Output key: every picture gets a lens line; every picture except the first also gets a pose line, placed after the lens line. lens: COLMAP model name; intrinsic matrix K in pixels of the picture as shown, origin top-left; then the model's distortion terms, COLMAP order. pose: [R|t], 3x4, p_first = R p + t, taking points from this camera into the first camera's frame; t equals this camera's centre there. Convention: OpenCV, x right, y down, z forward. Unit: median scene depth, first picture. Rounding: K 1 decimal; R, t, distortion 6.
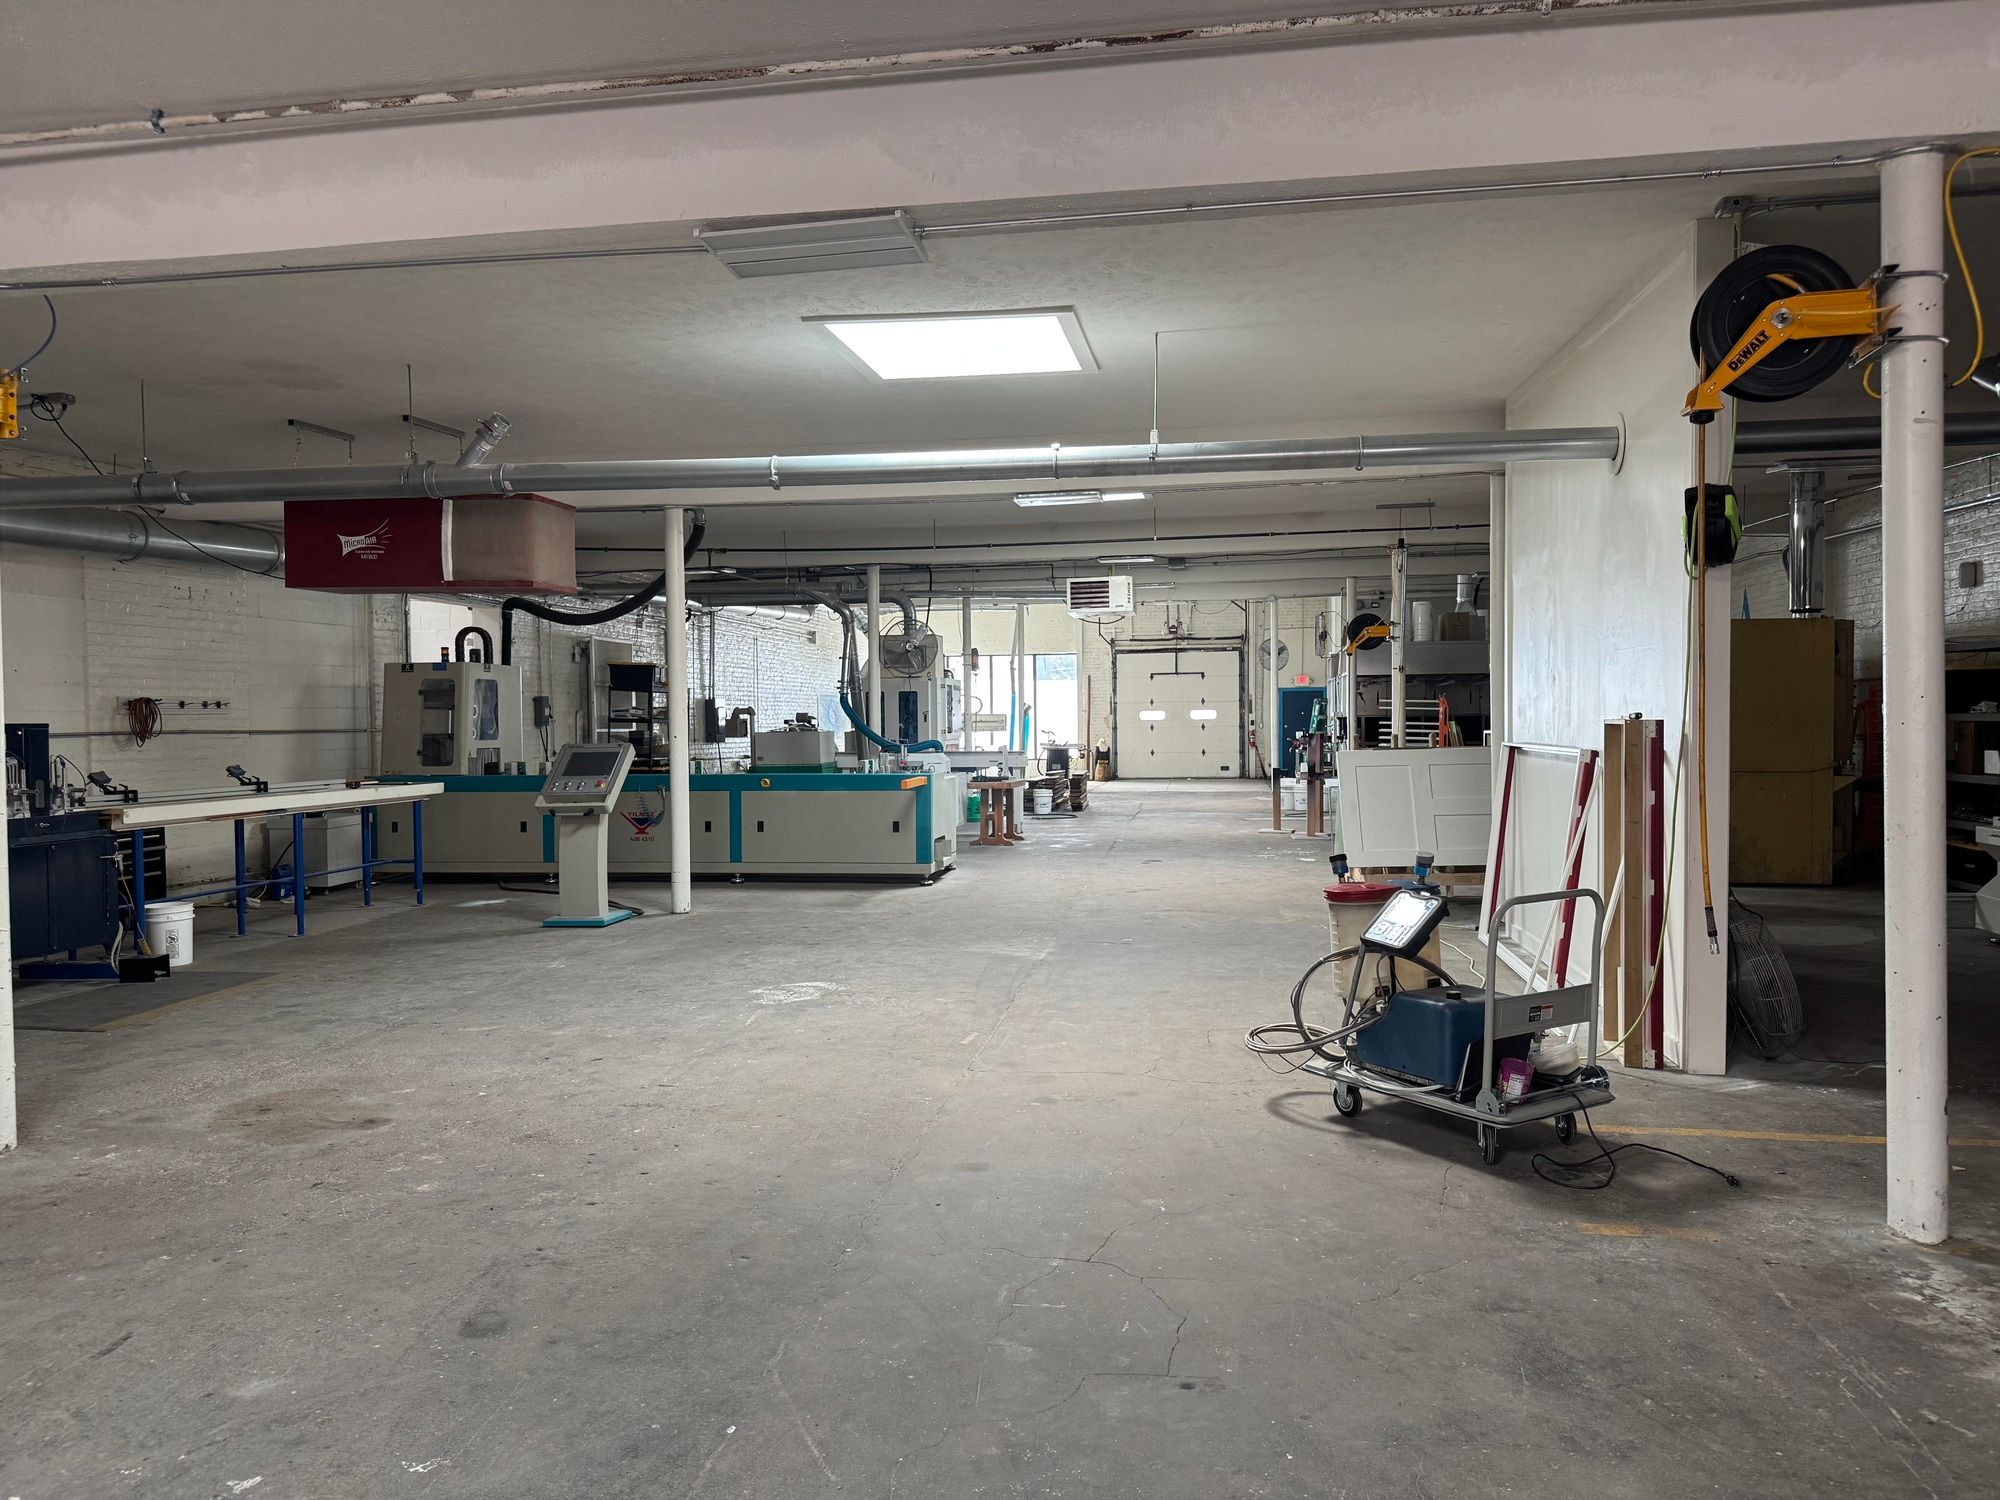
lens RADIAL K [[1400.7, 0, 1002.7], [0, 1400.7, 754.1], [0, 0, 1]] dist [0.032201, -0.037766]
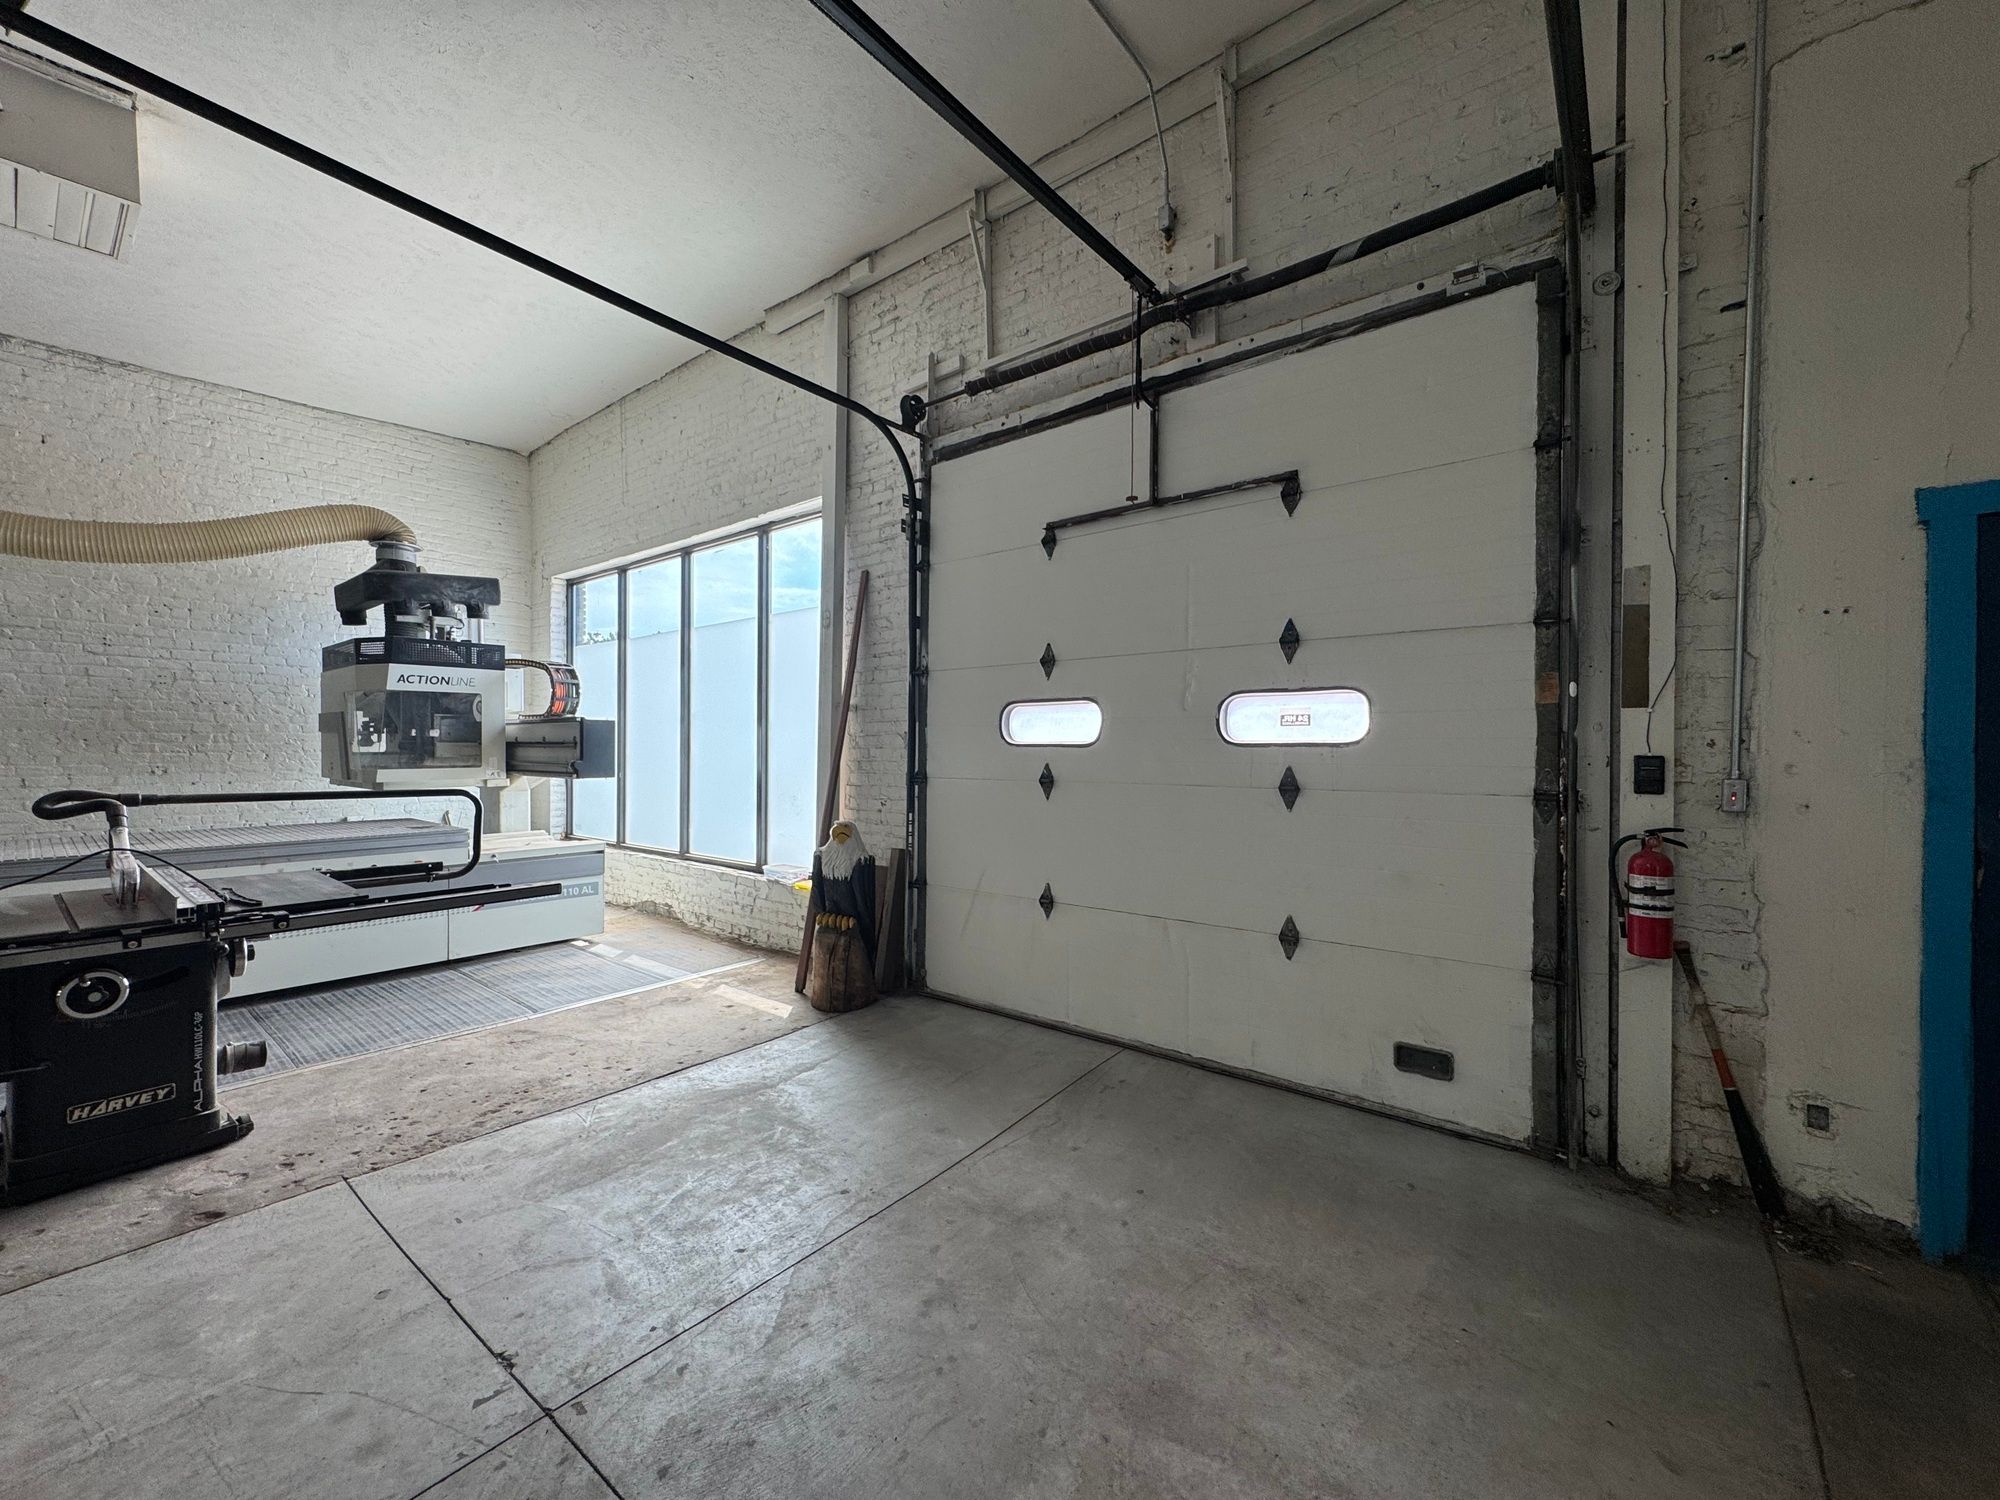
lens RADIAL K [[800.0, 0, 1006.8], [0, 800.0, 754.0], [0, 0, 1]] dist [-0.001549, 0.000140]
pose [[0.883883, 0.018979, -0.467323, 0.158687], [-0.025802, 0.999633, -0.008205, -0.022076], [0.466996, 0.019310, 0.884048, 0.899668]]
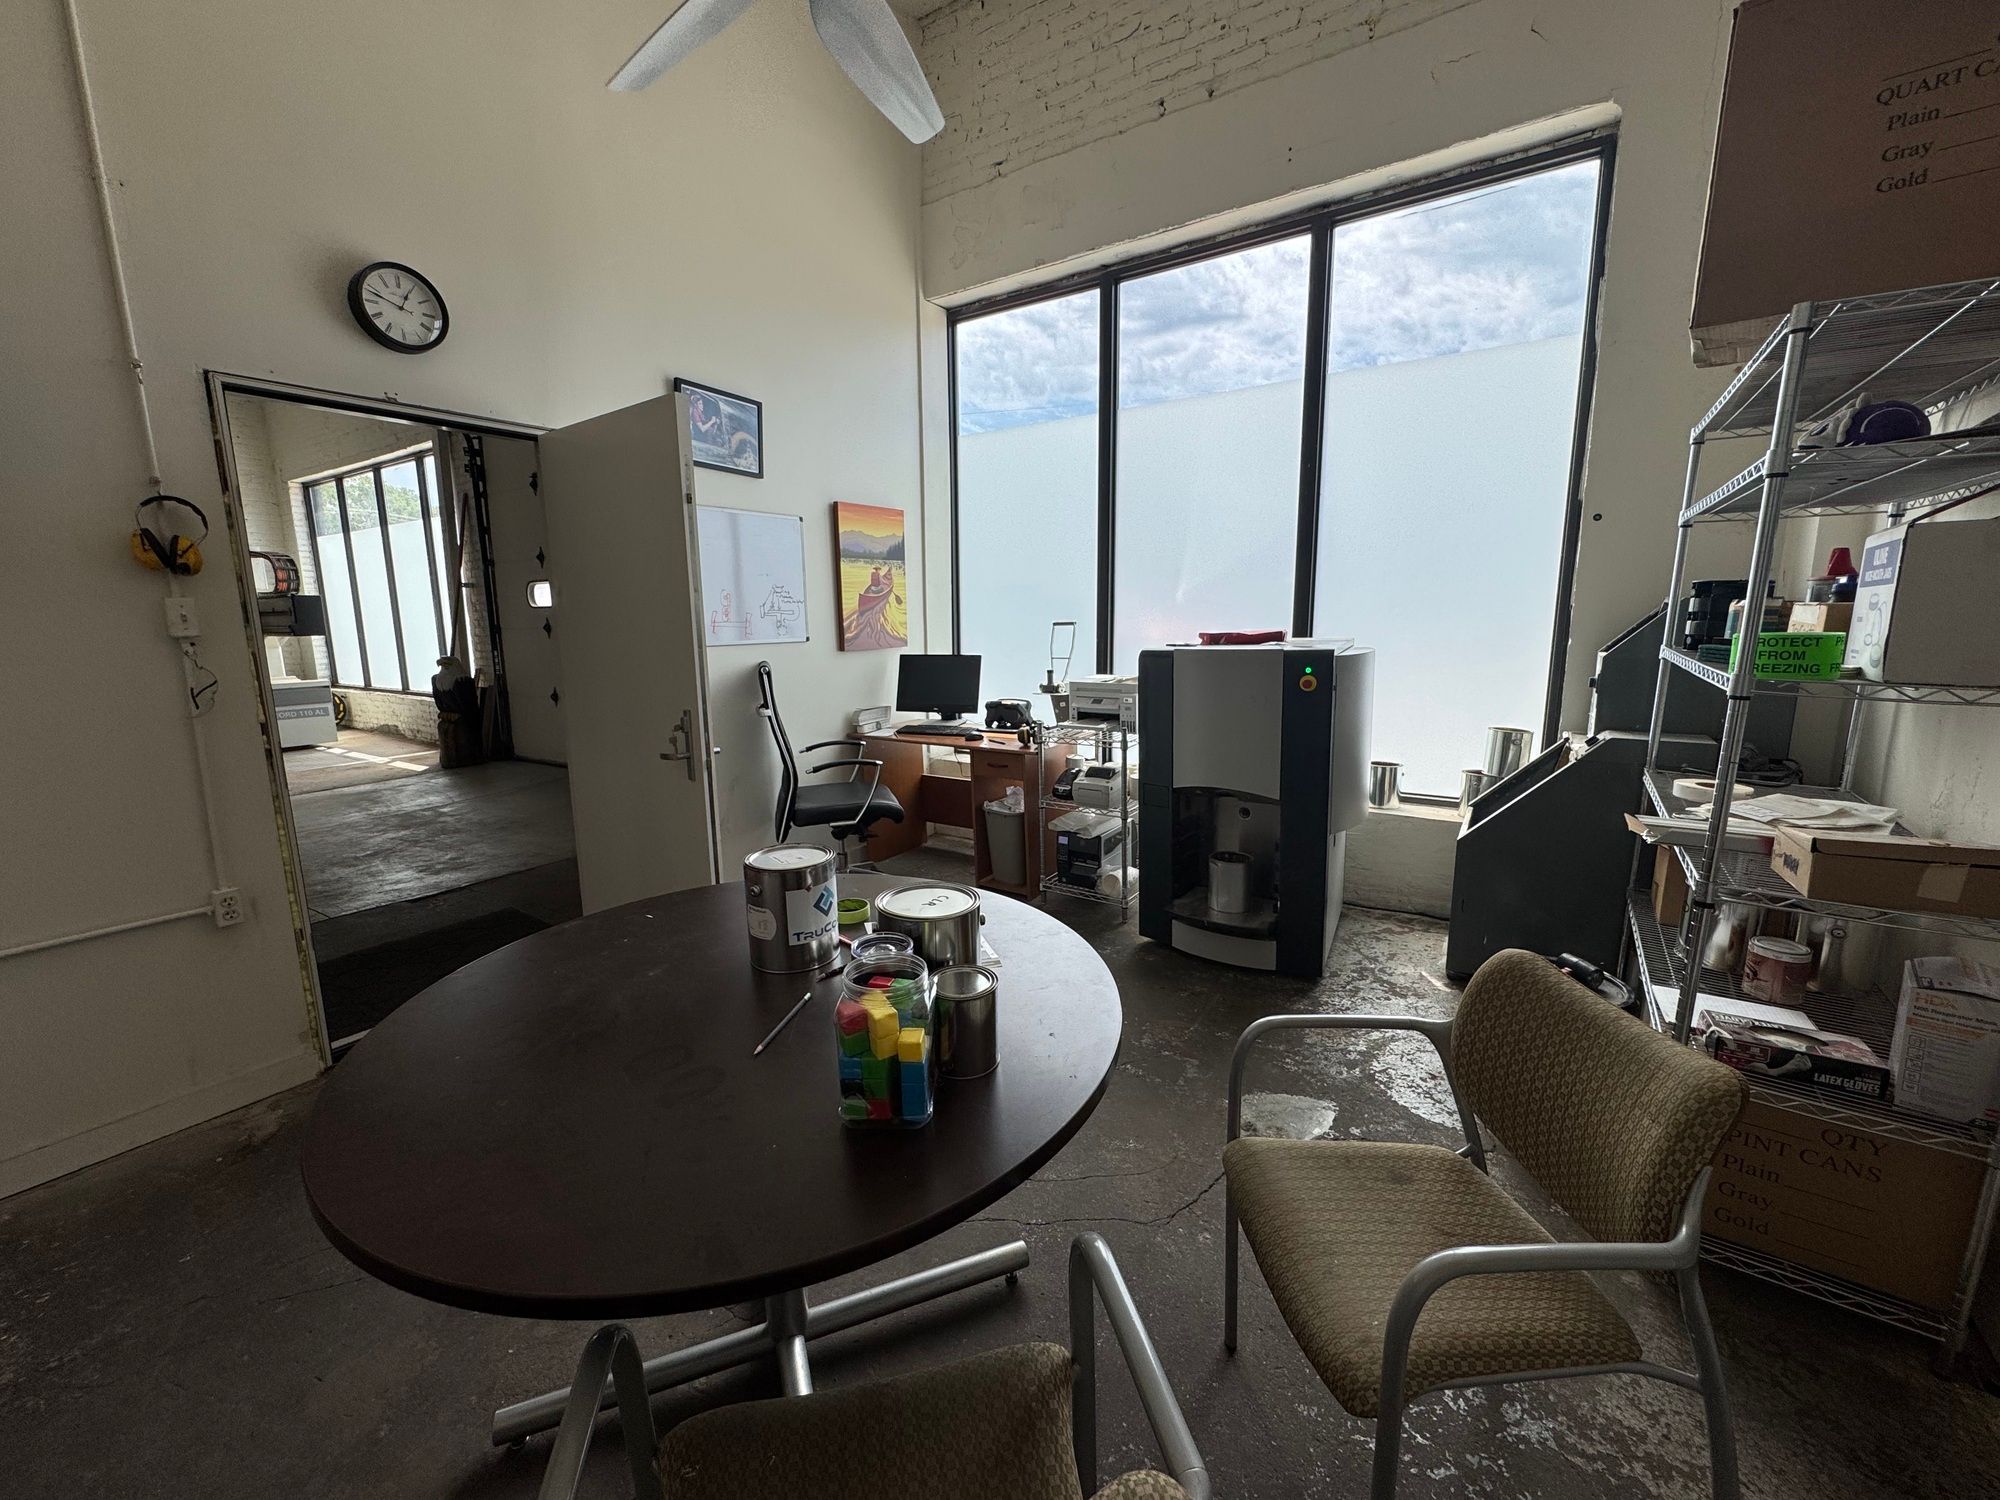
lens RADIAL K [[800.0, 0, 996.8], [0, 800.0, 755.9], [0, 0, 1]] dist [-0.001549, 0.000140]
pose [[0.920010, 0.068043, -0.385942, 0.300170], [-0.006585, 0.987356, 0.158380, -0.020021], [0.391839, -0.143170, 0.908826, 0.859765]]
